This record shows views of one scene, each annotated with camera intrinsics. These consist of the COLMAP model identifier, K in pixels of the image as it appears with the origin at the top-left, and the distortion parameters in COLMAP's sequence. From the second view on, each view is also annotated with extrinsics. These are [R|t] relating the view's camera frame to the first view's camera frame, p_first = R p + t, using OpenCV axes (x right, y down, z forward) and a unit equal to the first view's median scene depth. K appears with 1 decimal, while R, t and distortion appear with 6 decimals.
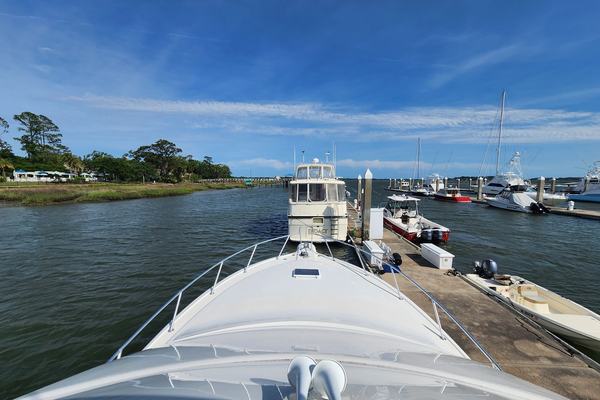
lens RADIAL K [[247.3, 0, 300.2], [0, 247.3, 209.0], [0, 0, 1]] dist [-0.002457, 0.000293]
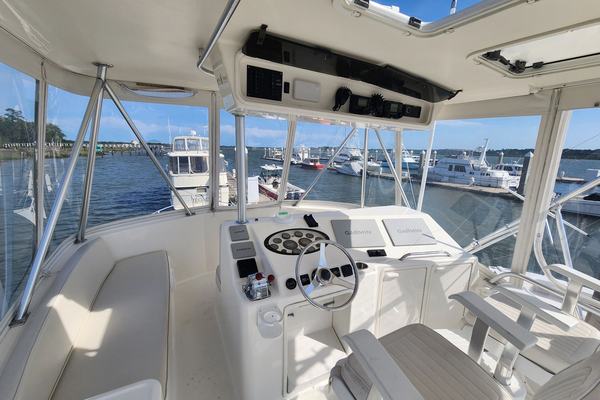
lens RADIAL K [[247.3, 0, 300.2], [0, 247.3, 209.0], [0, 0, 1]] dist [-0.002457, 0.000293]
pose [[0.885974, -0.093808, 0.454147, -0.039143], [0.036020, 0.990288, 0.134283, -0.001951], [-0.462333, -0.102613, 0.880749, -0.157291]]
